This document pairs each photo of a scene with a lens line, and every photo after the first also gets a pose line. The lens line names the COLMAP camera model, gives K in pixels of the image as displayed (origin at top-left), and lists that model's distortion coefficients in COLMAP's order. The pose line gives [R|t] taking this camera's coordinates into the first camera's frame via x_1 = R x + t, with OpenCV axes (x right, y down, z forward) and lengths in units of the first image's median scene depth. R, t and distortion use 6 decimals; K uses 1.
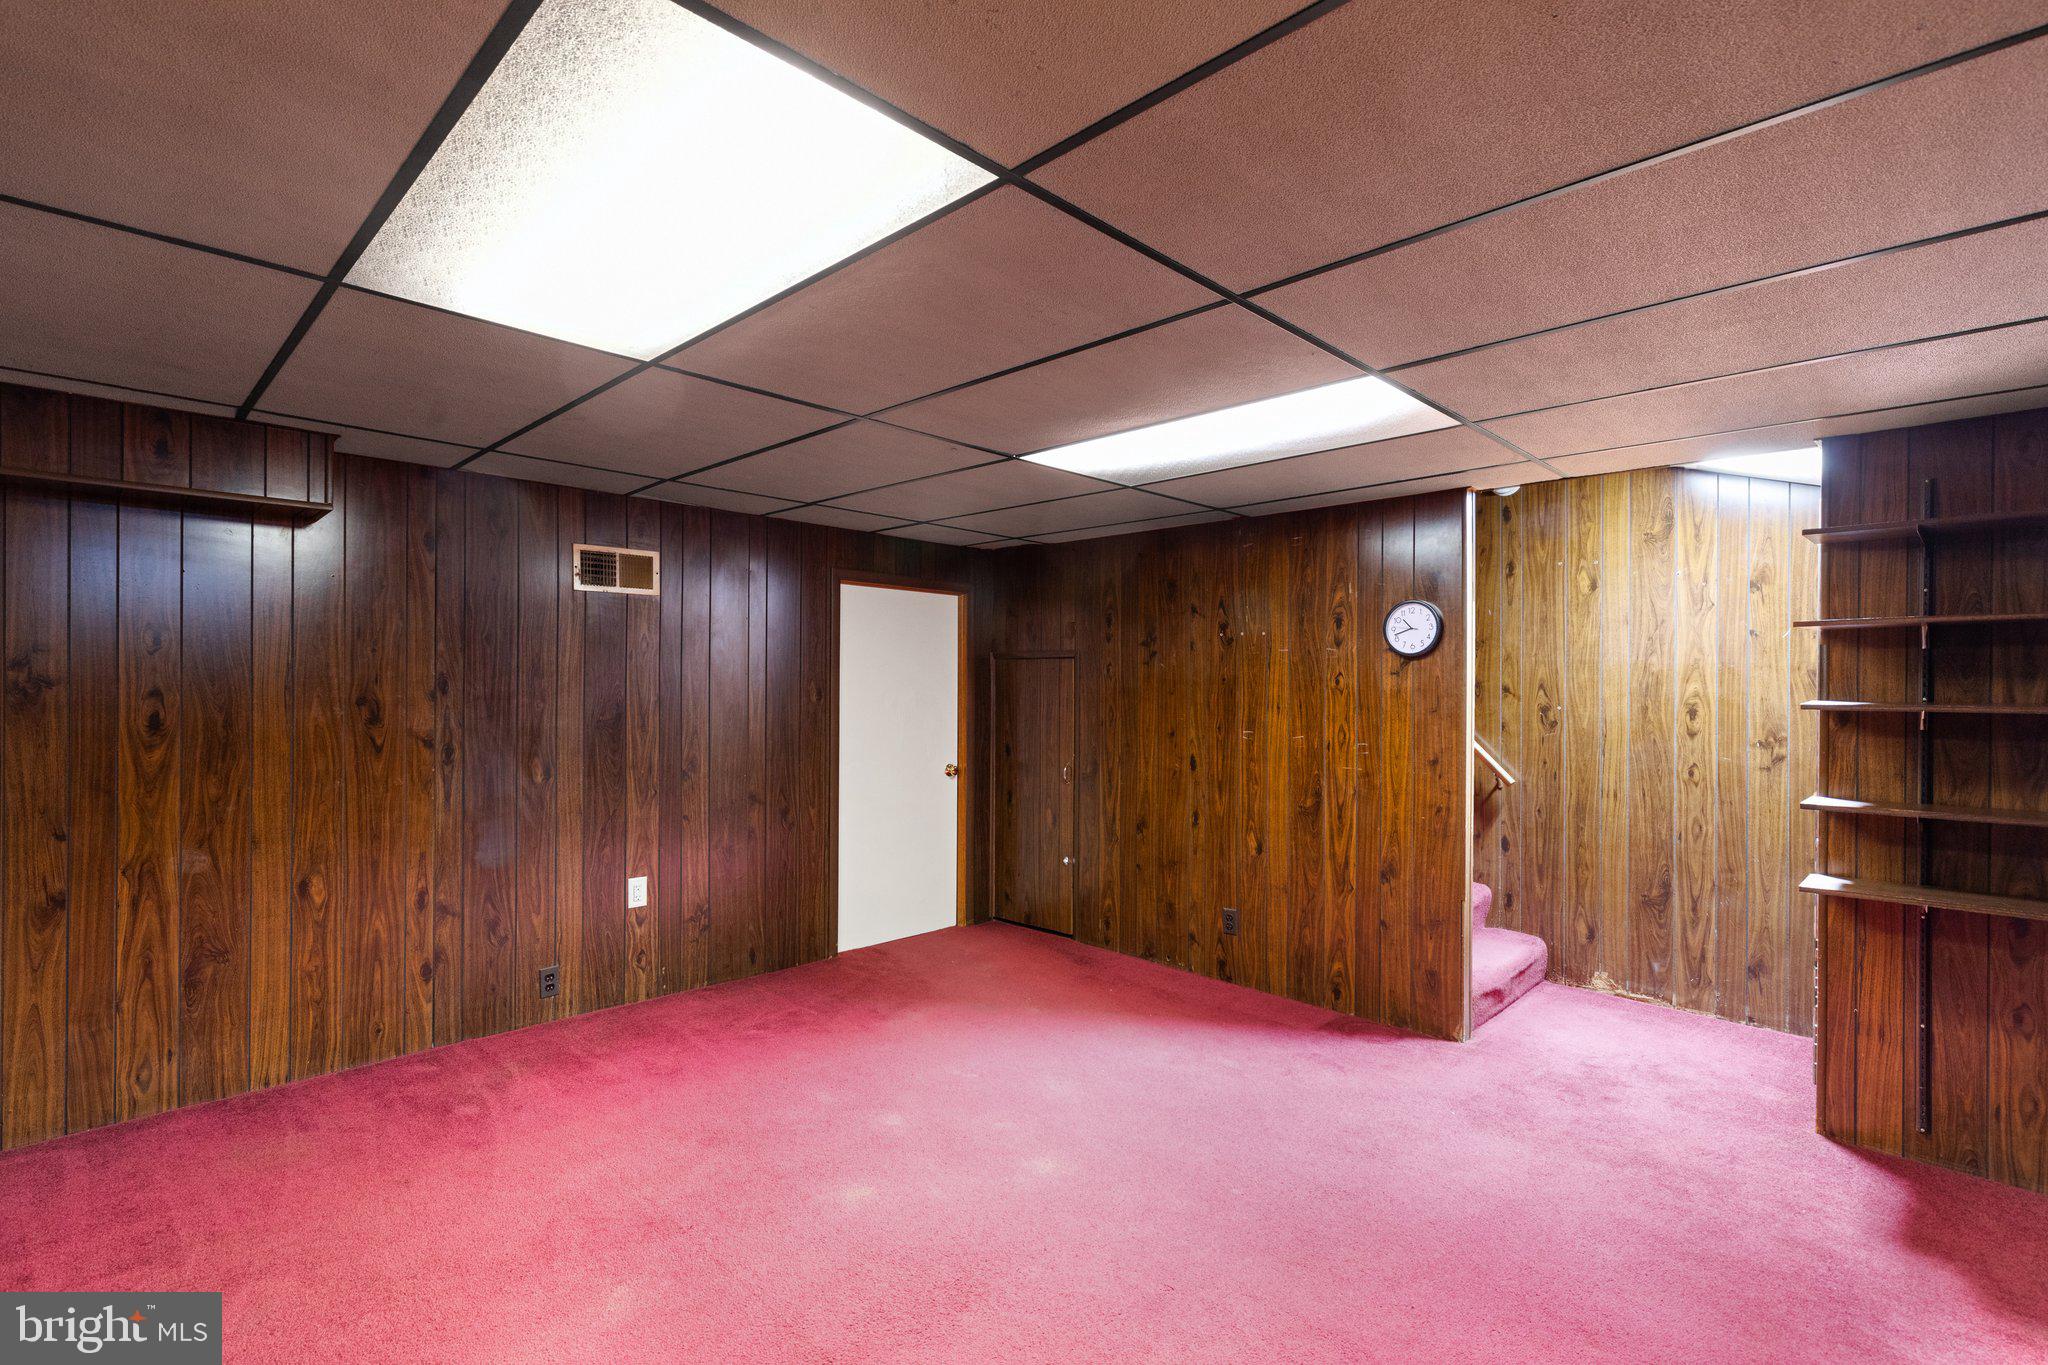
lens RADIAL K [[947.2, 0, 1032.2], [0, 947.2, 682.0], [0, 0, 1]] dist [0.008568, -0.001222]
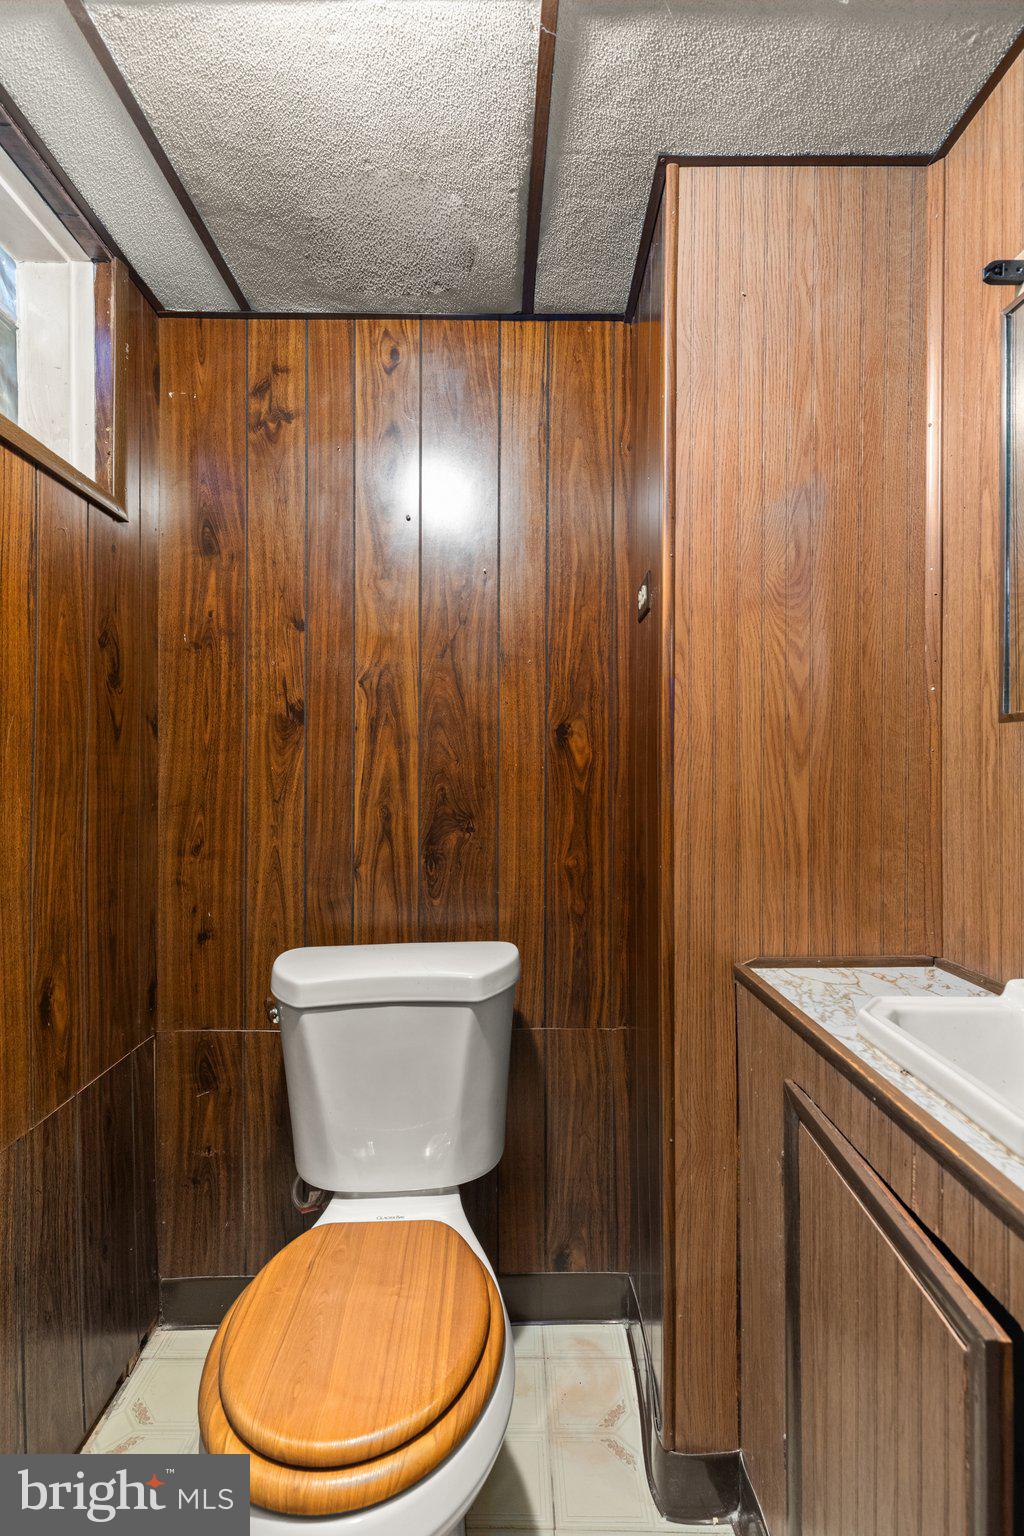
lens RADIAL K [[710.4, 0, 503.3], [0, 710.4, 769.2], [0, 0, 1]] dist [0.008568, -0.001222]
pose [[0.721280, -0.001952, -0.692641, -0.499531], [0.000069, 0.999996, -0.002746, 0.260200], [0.692644, 0.001933, 0.721277, 0.678079]]
